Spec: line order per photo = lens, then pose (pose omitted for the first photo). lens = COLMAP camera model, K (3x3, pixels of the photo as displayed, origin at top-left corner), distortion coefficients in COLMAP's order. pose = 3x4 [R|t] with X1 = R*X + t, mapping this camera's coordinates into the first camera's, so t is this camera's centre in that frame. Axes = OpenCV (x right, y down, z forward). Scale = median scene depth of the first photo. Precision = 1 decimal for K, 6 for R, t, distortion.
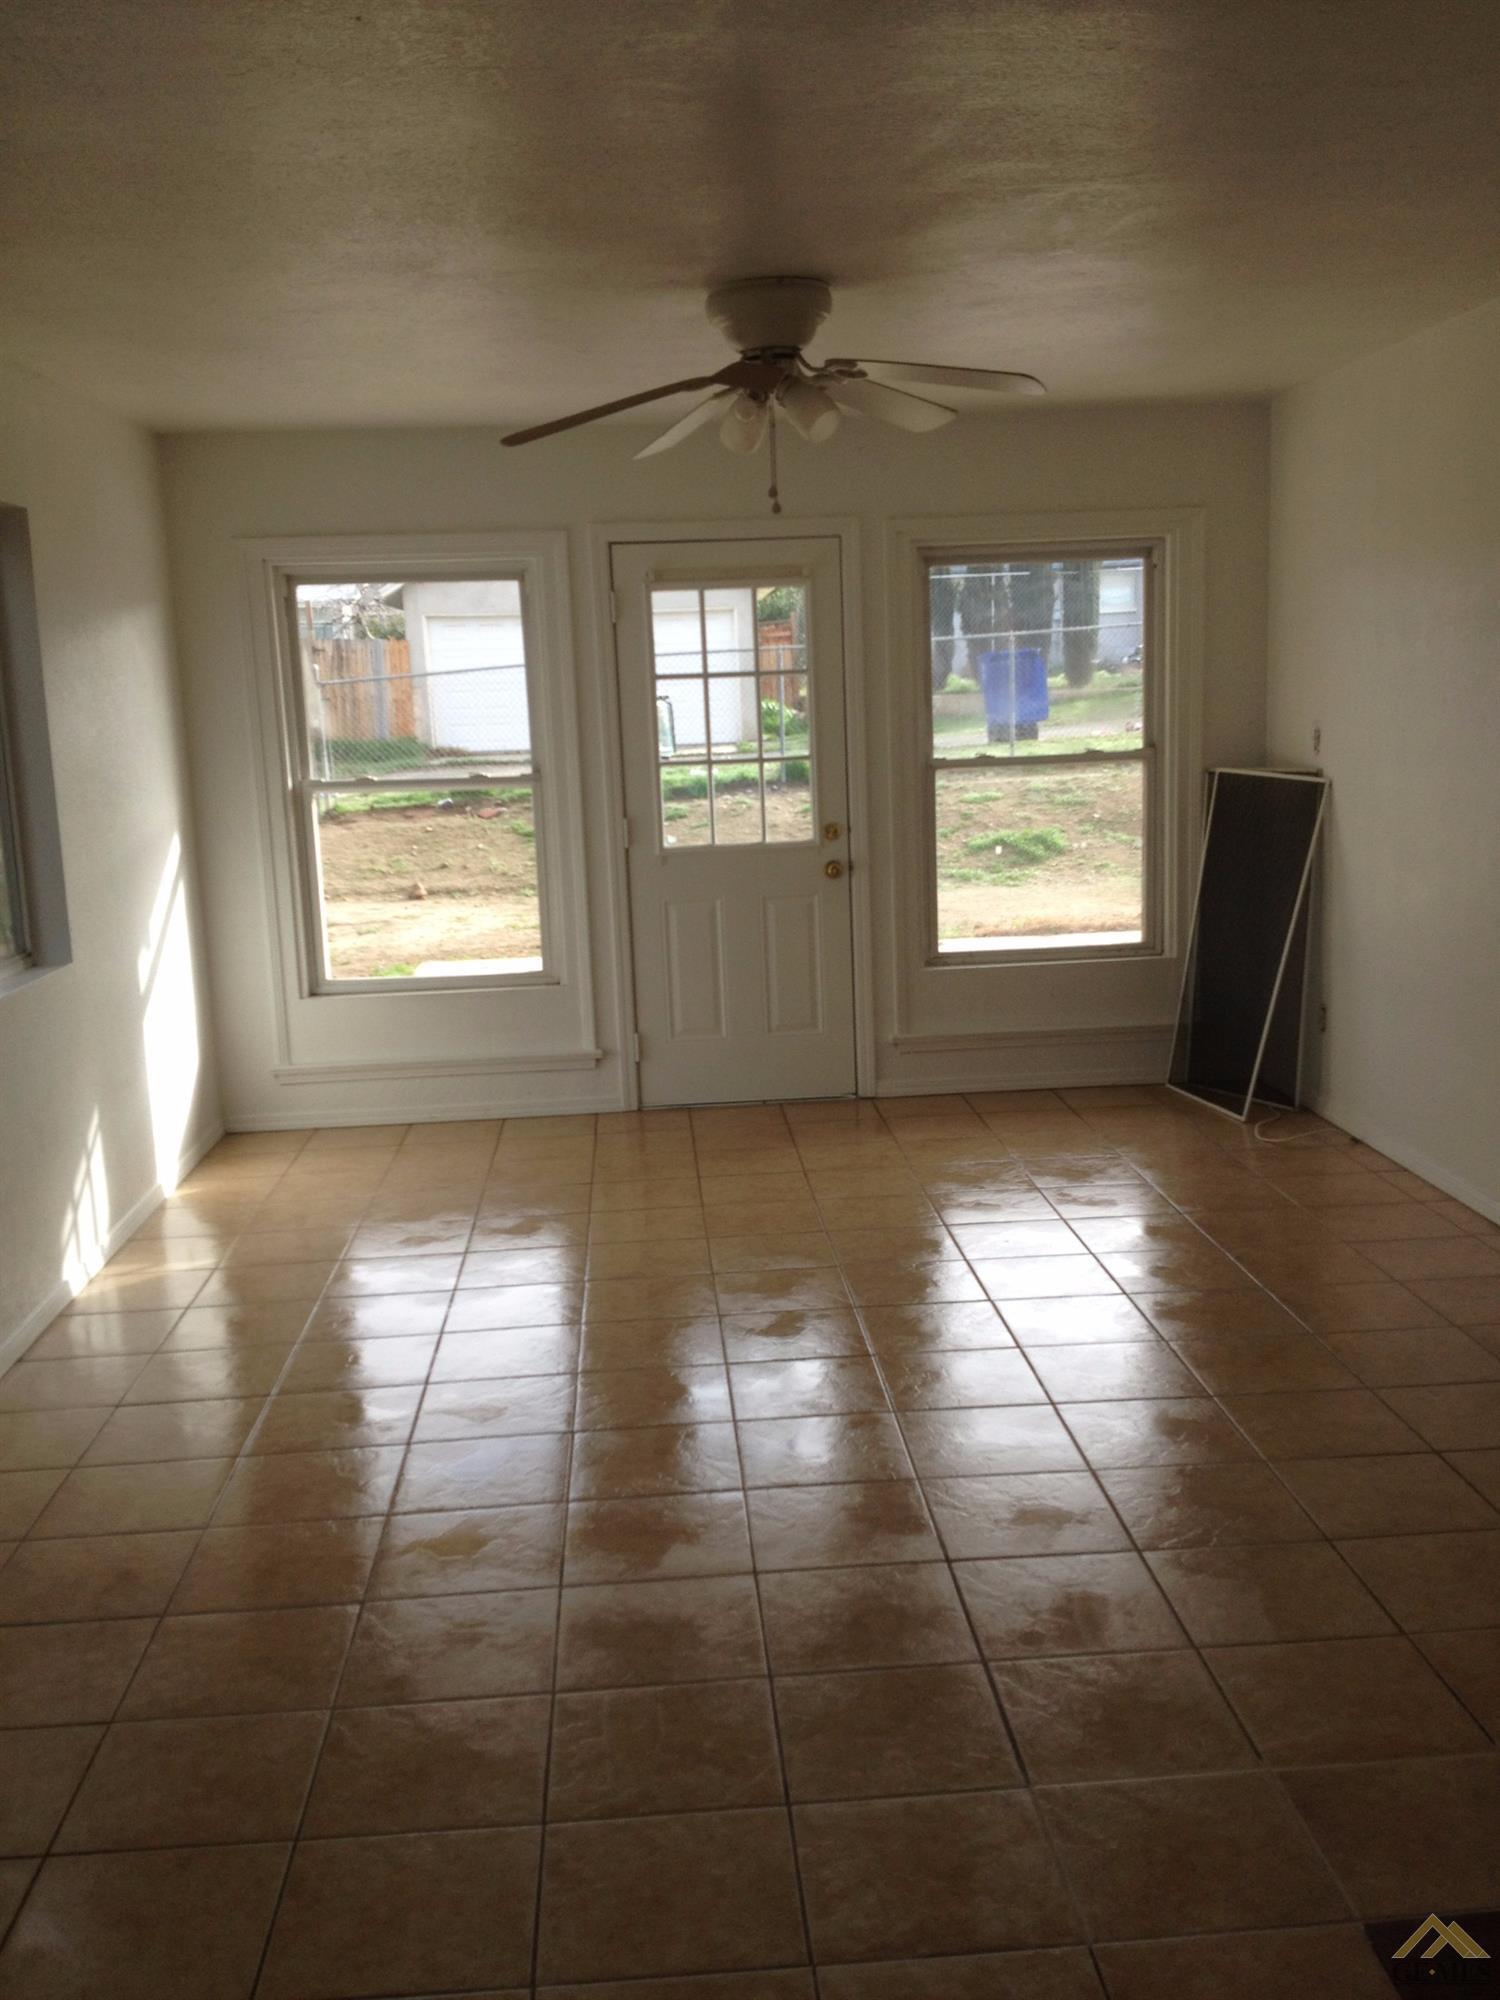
lens RADIAL K [[1952.5, 0, 750.0], [0, 1952.5, 1000.0], [0, 0, 1]] dist [0.161599, -0.371097]
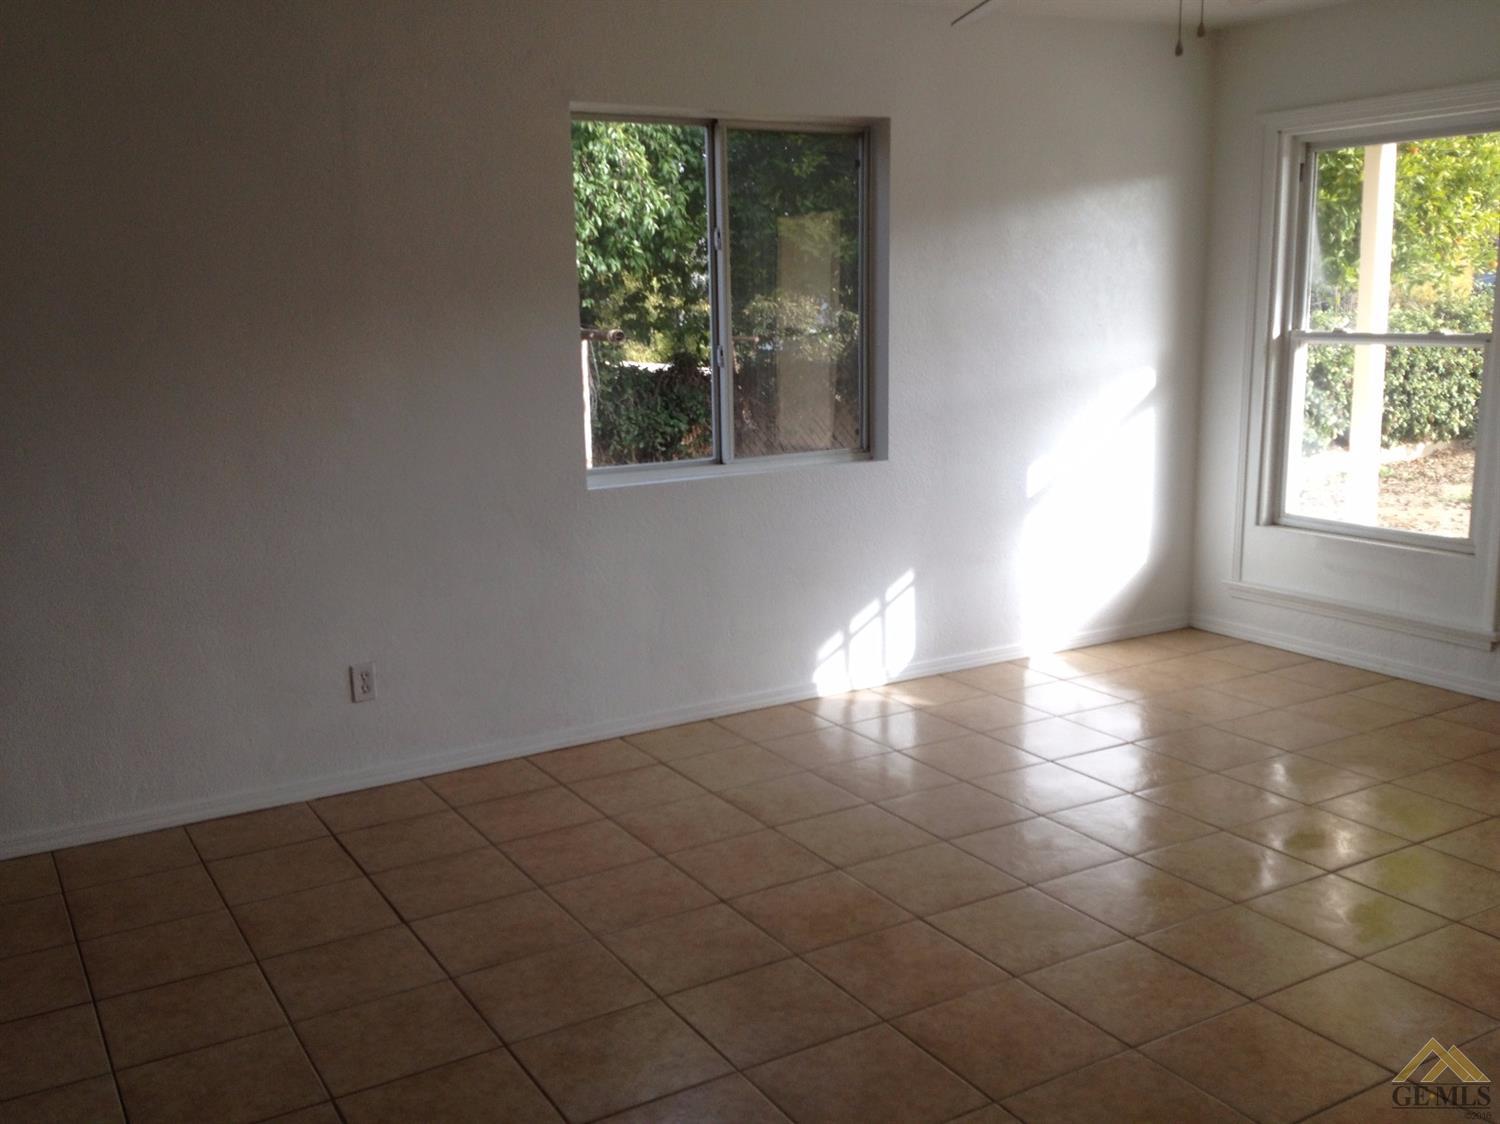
lens RADIAL K [[1464.3, 0, 750.0], [0, 1464.3, 562.0], [0, 0, 1]] dist [0.161599, -0.371097]
pose [[0.445241, 0.195838, -0.873732, 0.389141], [-0.135443, 0.979291, 0.150478, -0.068699], [0.885108, 0.051342, 0.462546, 0.349608]]
